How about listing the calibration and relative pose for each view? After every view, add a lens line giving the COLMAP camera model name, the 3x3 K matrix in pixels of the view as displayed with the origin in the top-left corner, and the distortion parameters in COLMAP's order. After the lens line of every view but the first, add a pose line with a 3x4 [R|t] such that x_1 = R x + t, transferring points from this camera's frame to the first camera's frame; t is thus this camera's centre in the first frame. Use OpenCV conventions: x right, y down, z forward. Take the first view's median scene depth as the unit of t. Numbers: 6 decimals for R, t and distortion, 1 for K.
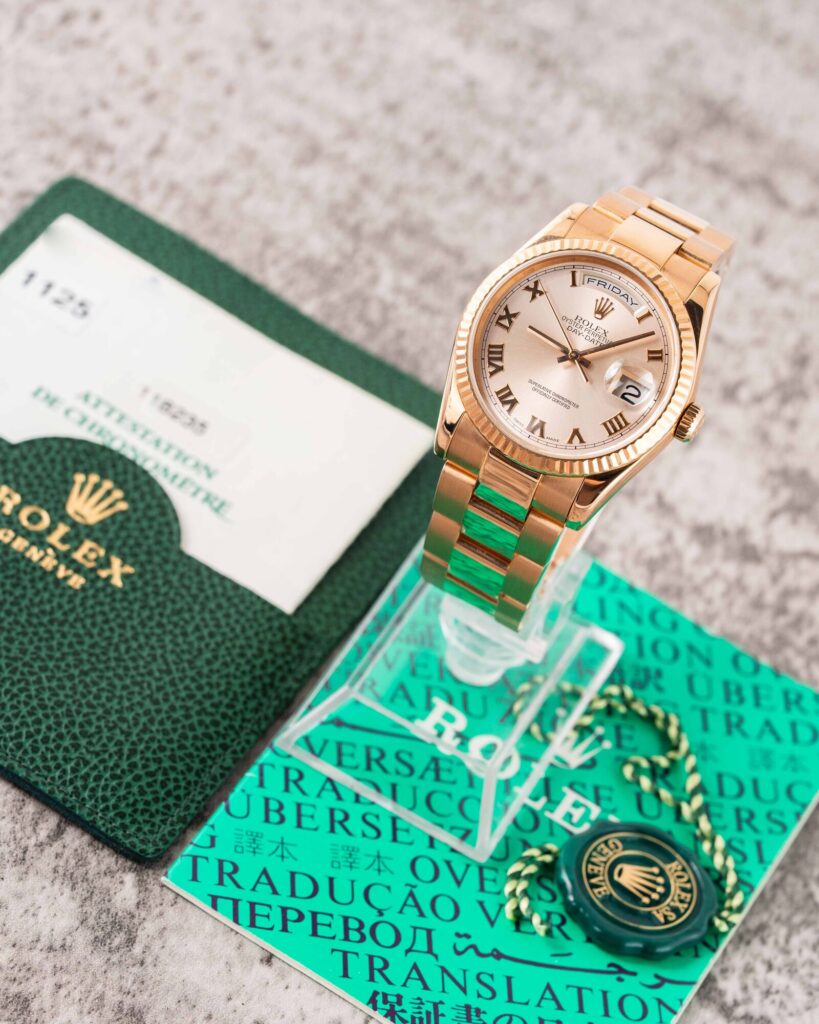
lens RADIAL K [[3663.5, 0, 409.5], [0, 3663.5, 512.0], [0, 0, 1]] dist [-0.293110, -1.441557]
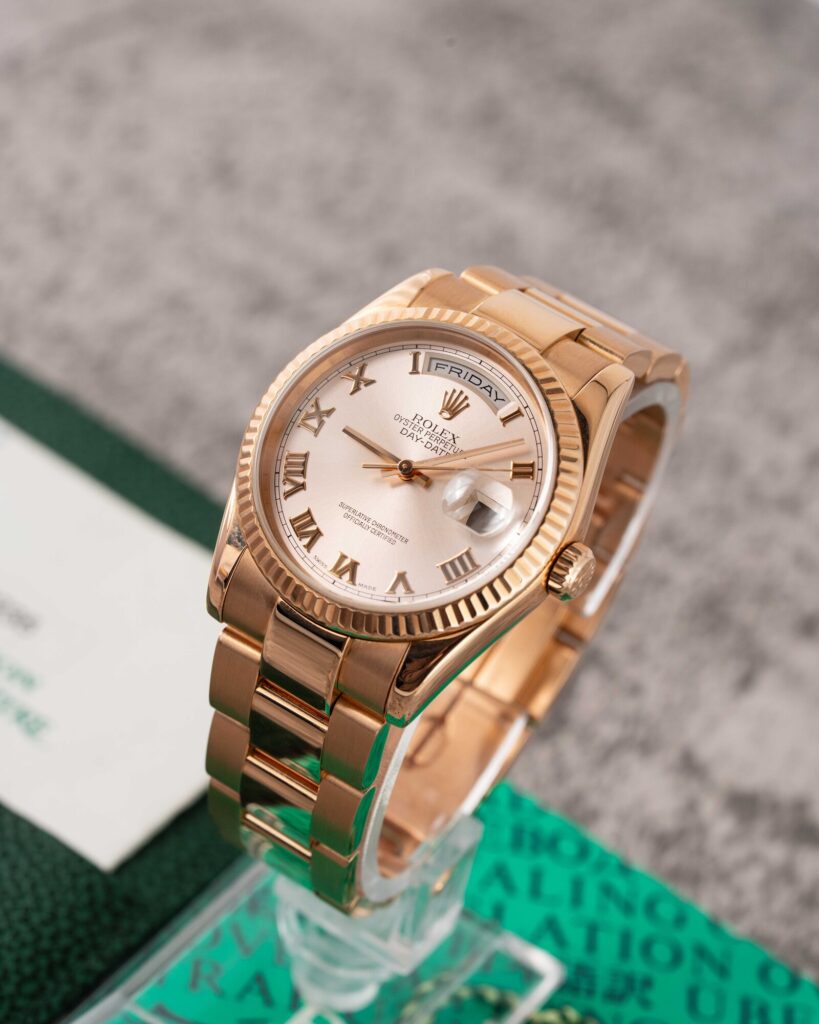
lens RADIAL K [[3733.0, 0, 409.5], [0, 3733.0, 512.0], [0, 0, 1]] dist [-0.263701, 4.716133]
pose [[0.988630, 0.014112, -0.149705, 0.138197], [-0.033860, 0.990910, -0.130197, 0.052303], [0.146507, 0.133786, 0.980121, 0.280249]]
